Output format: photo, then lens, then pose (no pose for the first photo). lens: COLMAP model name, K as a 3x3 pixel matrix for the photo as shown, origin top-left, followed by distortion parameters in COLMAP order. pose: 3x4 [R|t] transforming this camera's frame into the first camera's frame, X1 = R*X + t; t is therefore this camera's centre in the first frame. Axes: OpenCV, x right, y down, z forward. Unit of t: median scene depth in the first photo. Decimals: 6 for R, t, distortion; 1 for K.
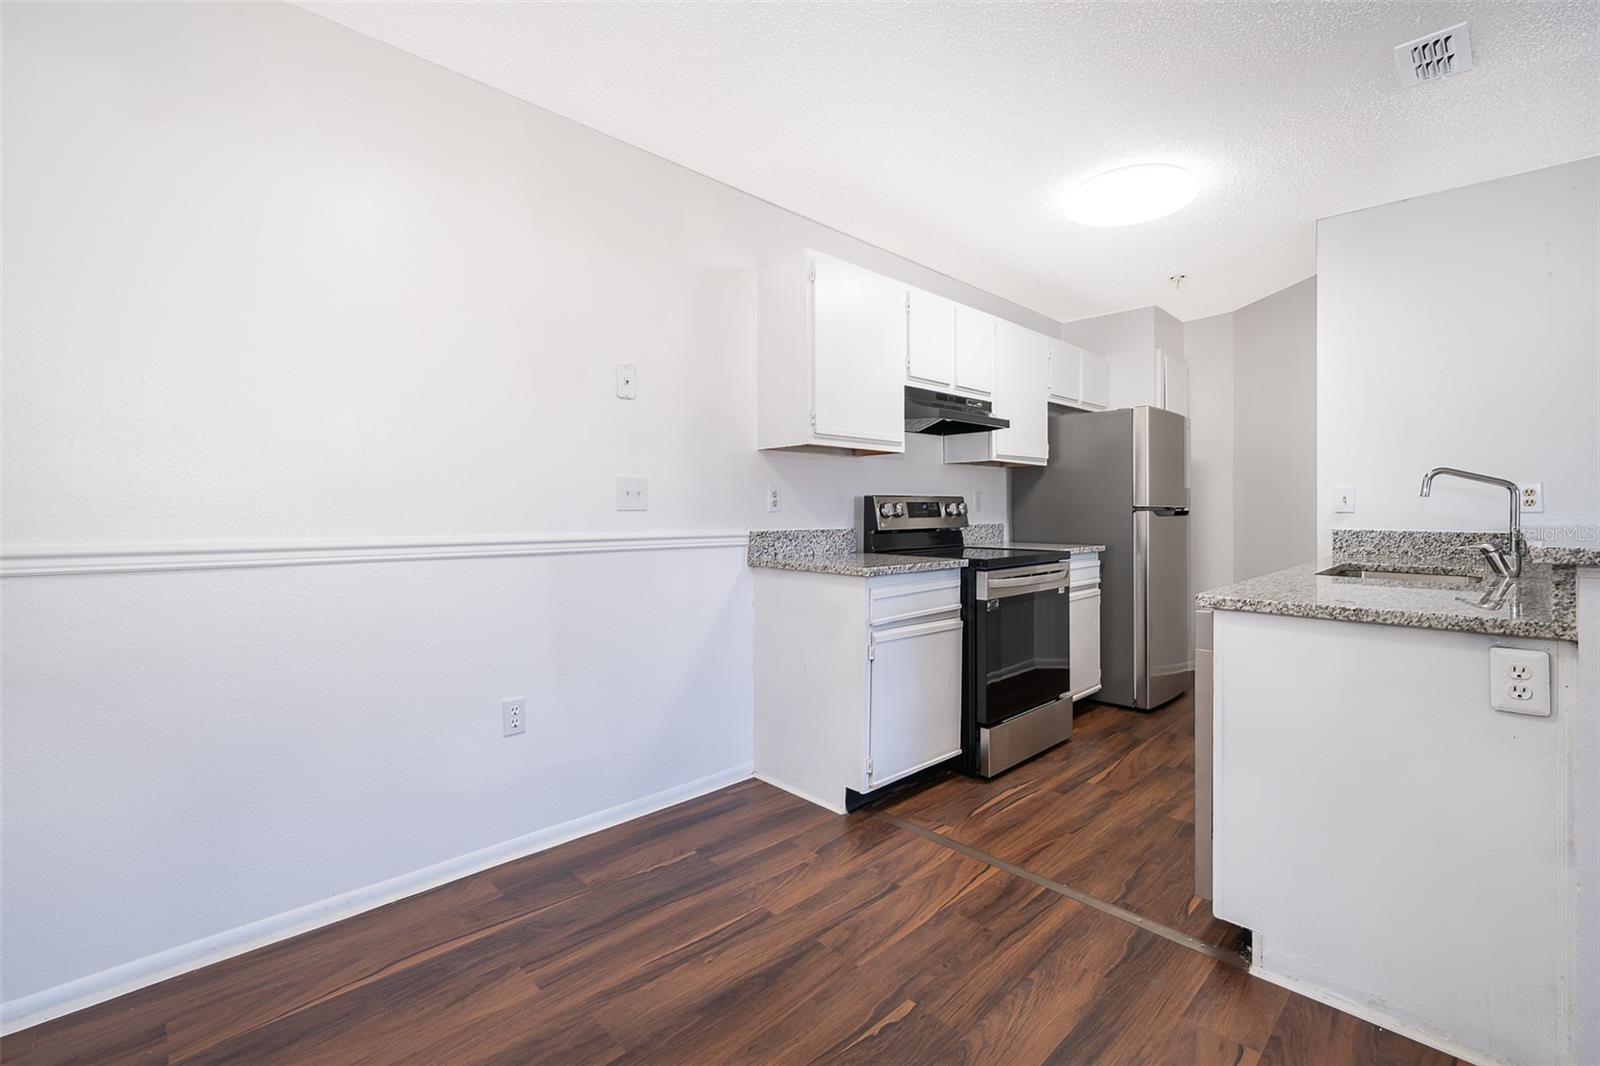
lens RADIAL K [[700.5, 0, 800.7], [0, 700.5, 509.3], [0, 0, 1]] dist [0.000407, -0.001193]
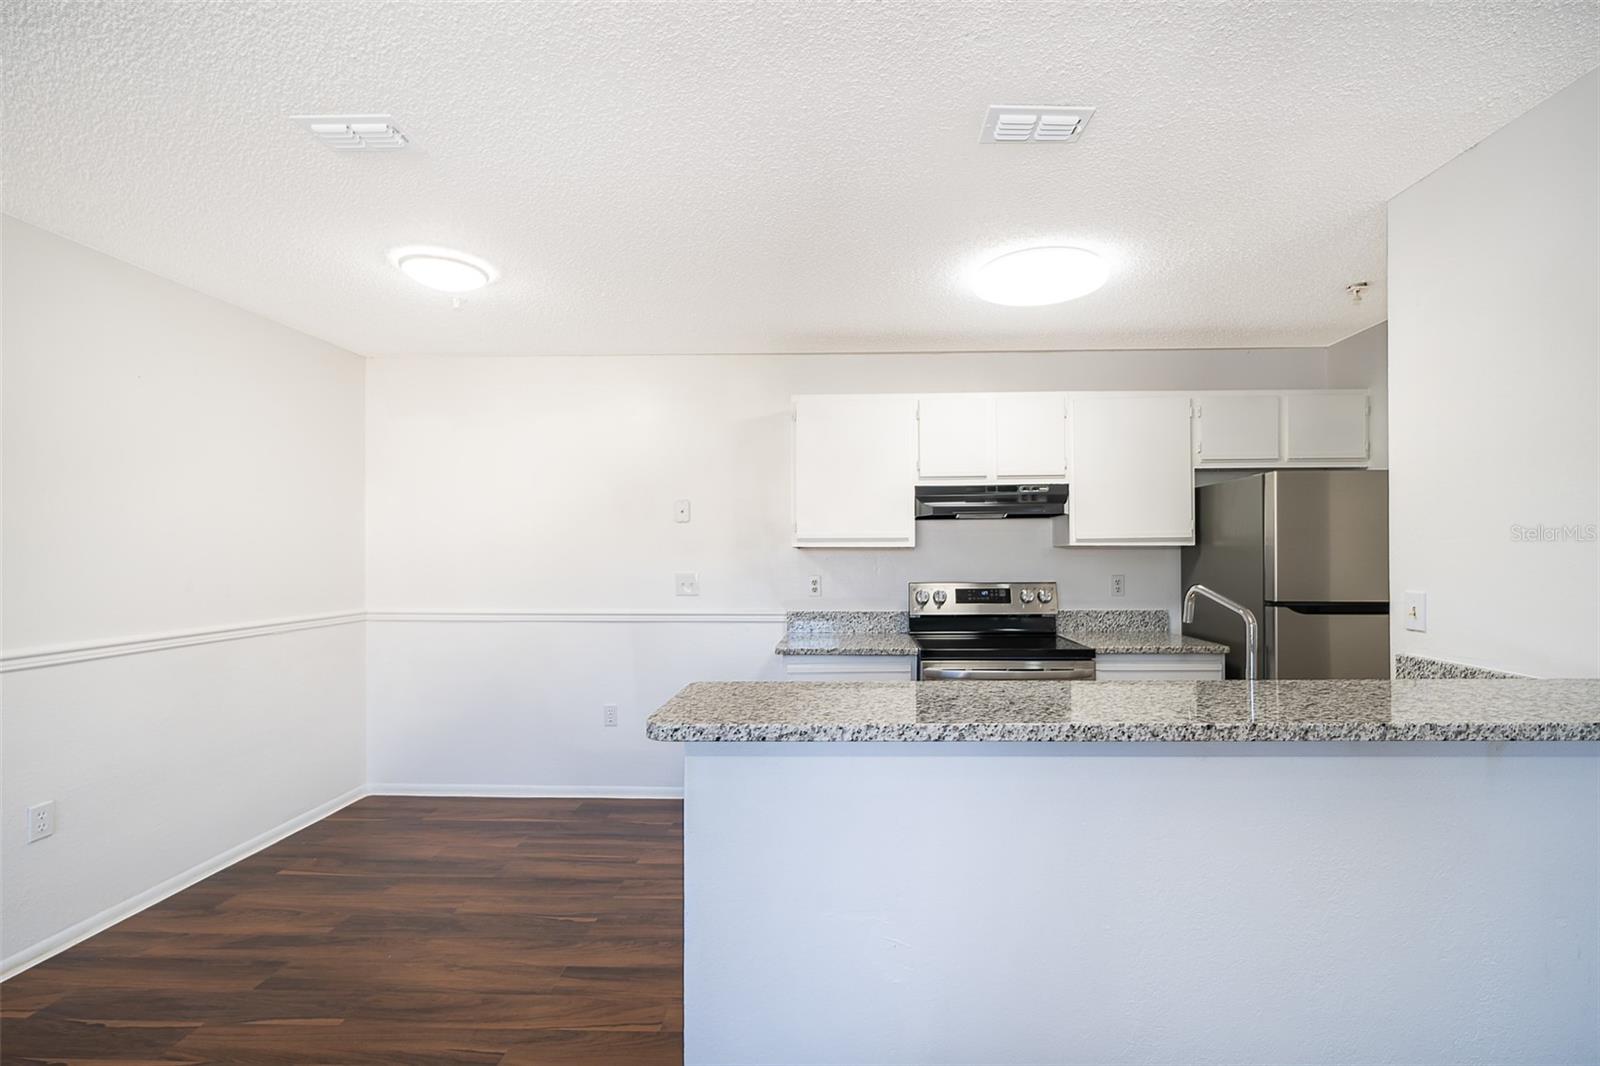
lens RADIAL K [[700.5, 0, 834.5], [0, 700.5, 556.1], [0, 0, 1]] dist [0.000407, -0.001193]
pose [[0.698755, -0.001466, -0.715360, 0.919379], [0.002864, 0.999996, 0.000748, -0.072171], [0.715356, -0.002572, 0.698756, 0.145917]]
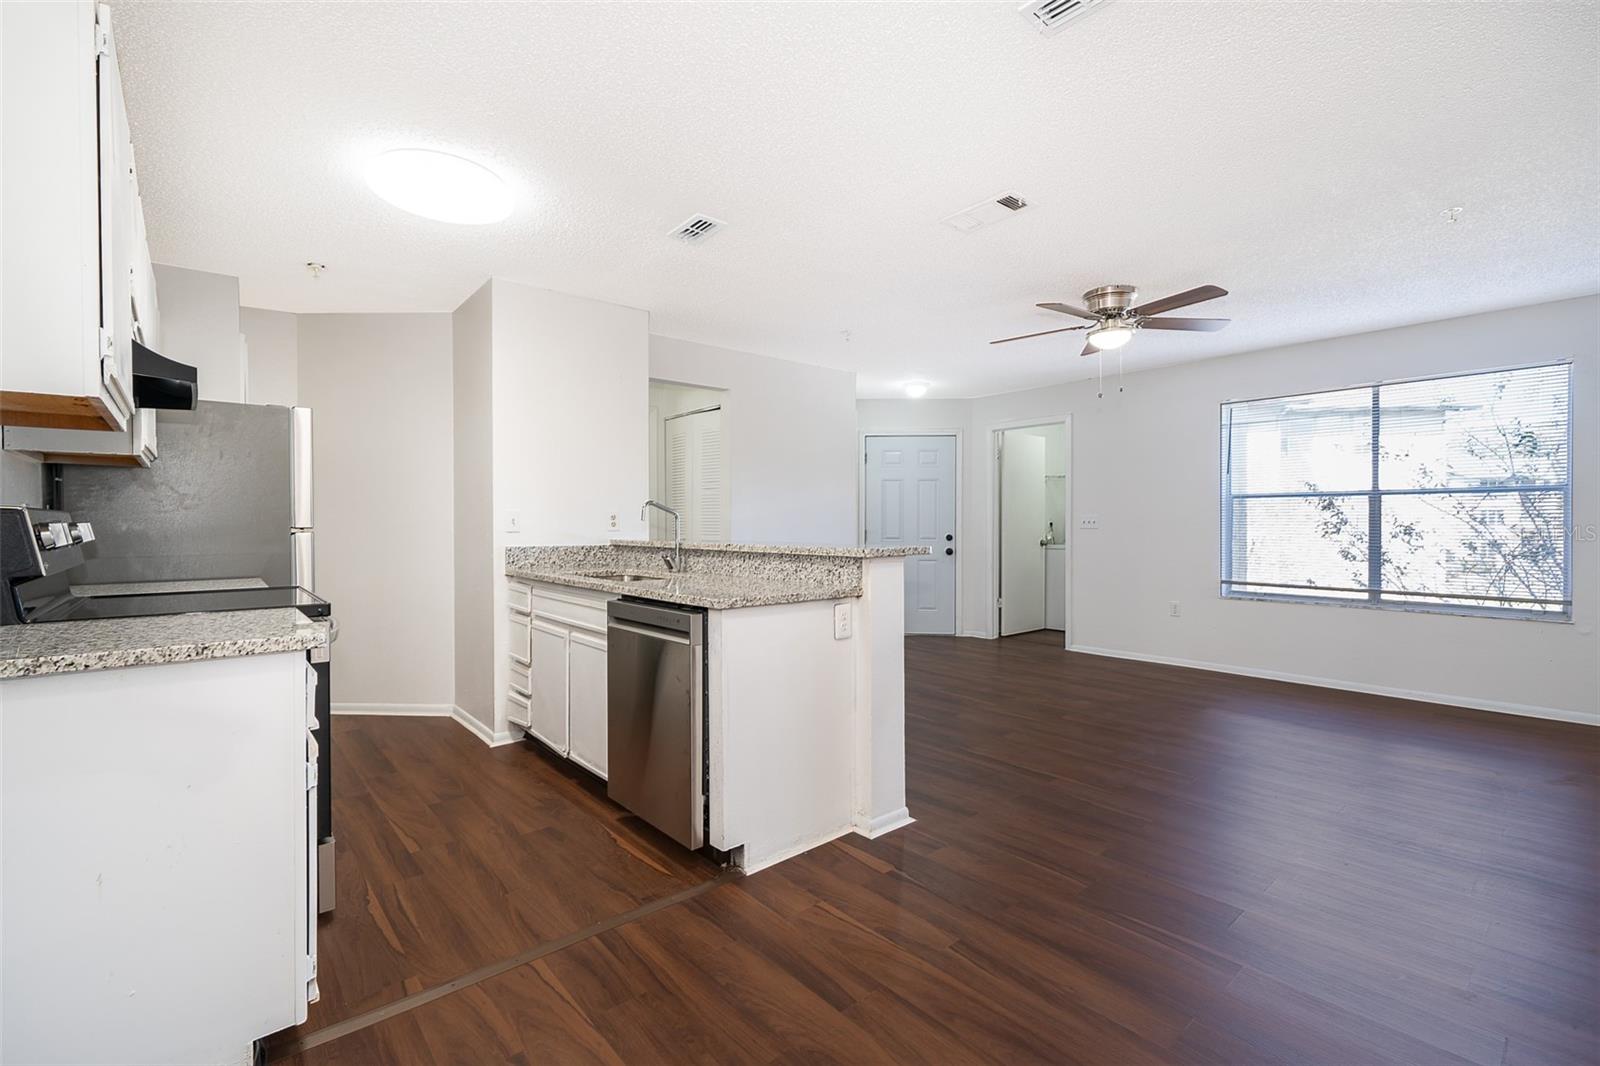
lens RADIAL K [[700.5, 0, 792.7], [0, 700.5, 527.3], [0, 0, 1]] dist [0.000407, -0.001193]
pose [[0.068136, -0.002469, 0.997673, -0.398602], [0.004261, 0.999989, 0.002184, -0.004551], [-0.997667, 0.004103, 0.068146, 0.473718]]
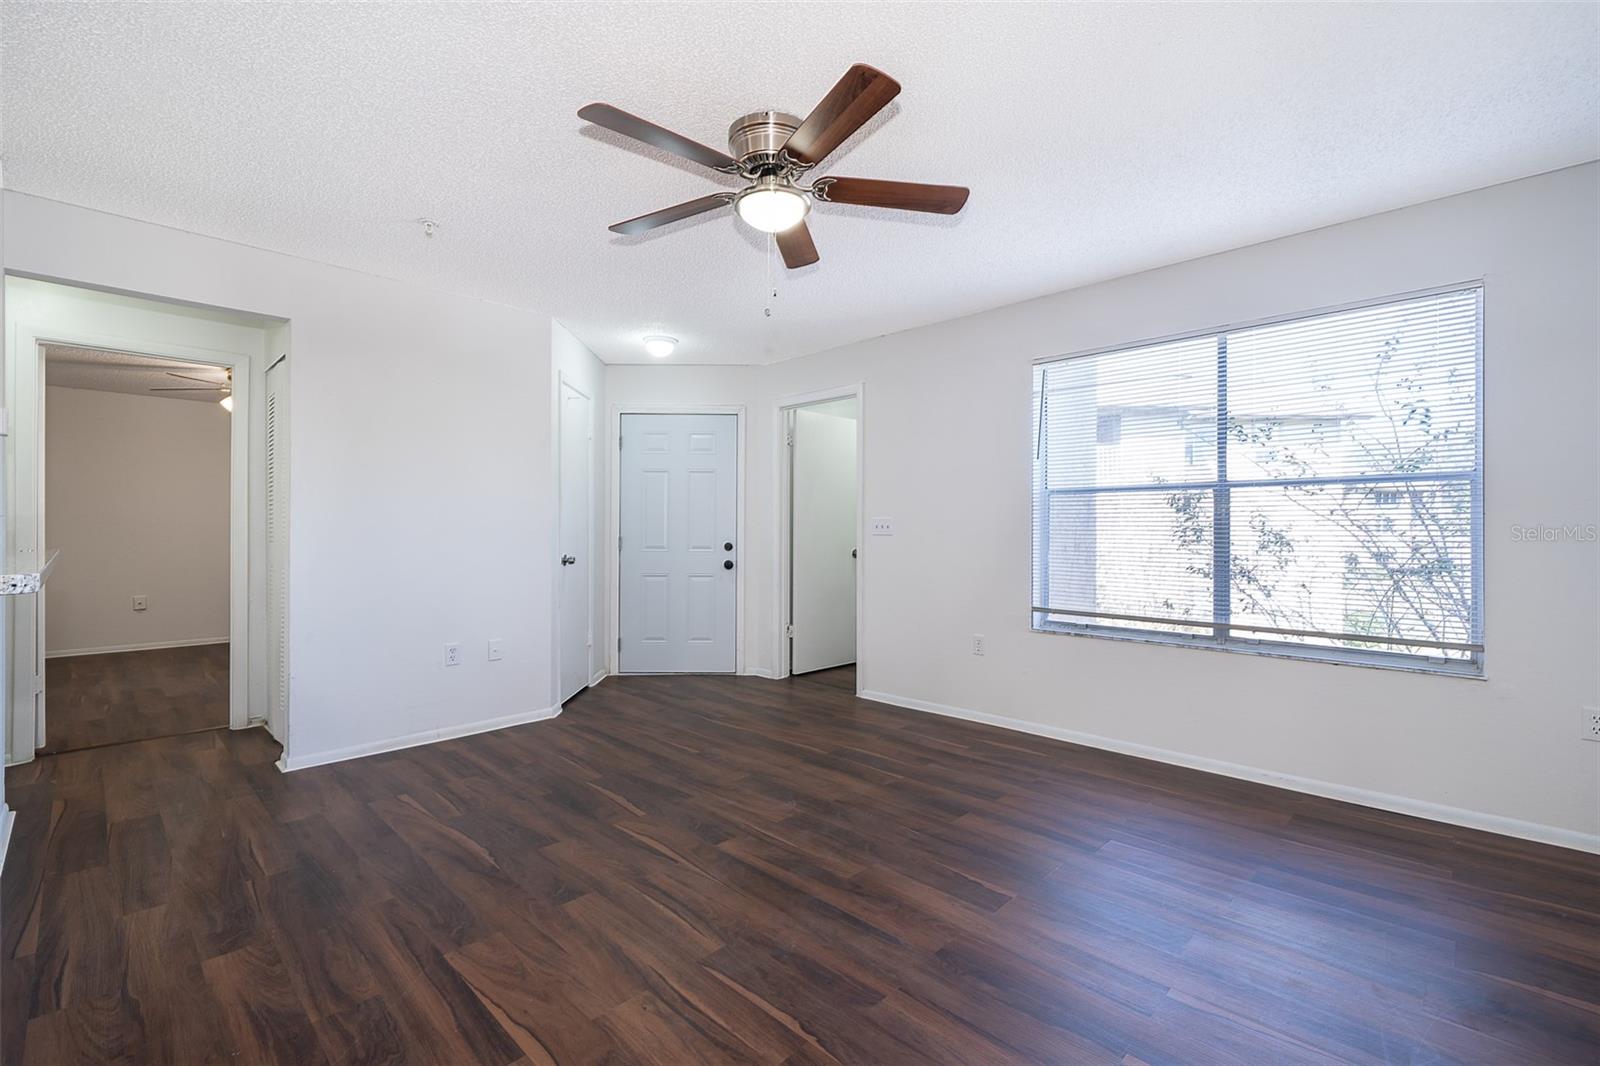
lens RADIAL K [[700.5, 0, 797.9], [0, 700.5, 535.4], [0, 0, 1]] dist [0.000407, -0.001193]
pose [[-0.019664, -0.004179, 0.999798, 0.189843], [0.001352, 0.999990, 0.004206, 0.000964], [-0.999806, 0.001434, -0.019659, -0.053115]]
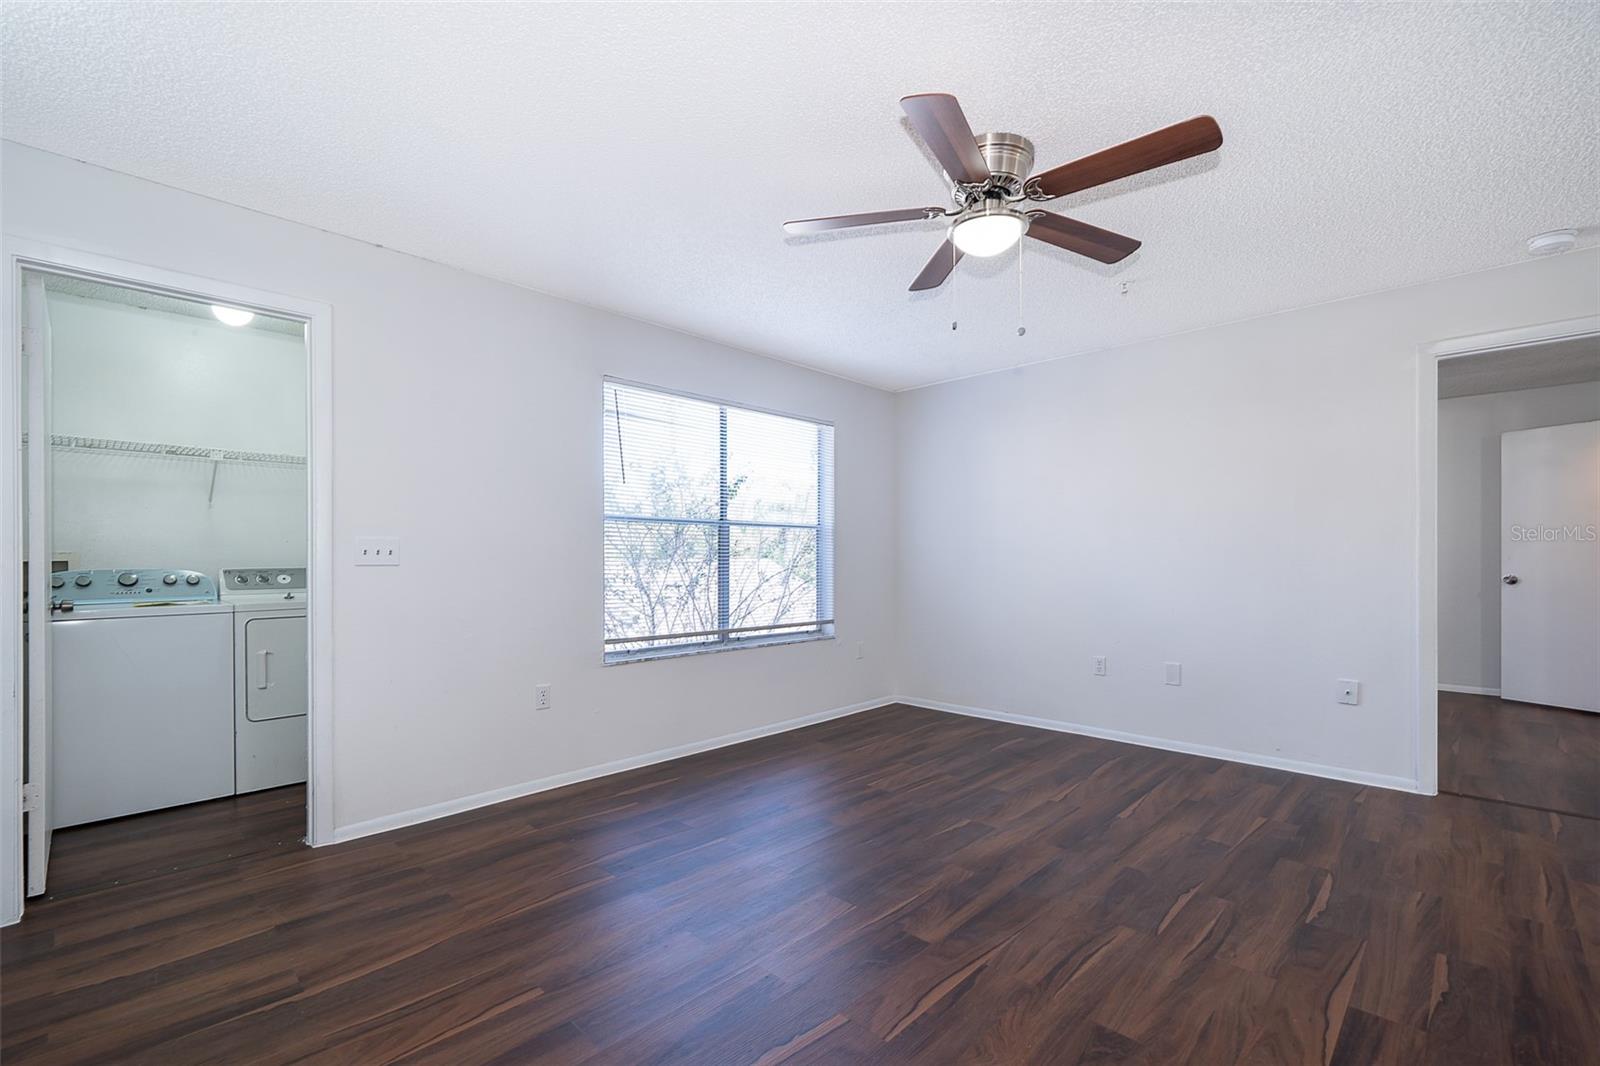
lens RADIAL K [[700.5, 0, 805.9], [0, 700.5, 564.2], [0, 0, 1]] dist [0.000407, -0.001193]
pose [[-0.999760, 0.003026, -0.021697, 1.194655], [0.002752, 0.999916, 0.012667, -0.006084], [0.021733, 0.012605, -0.999684, 0.732598]]
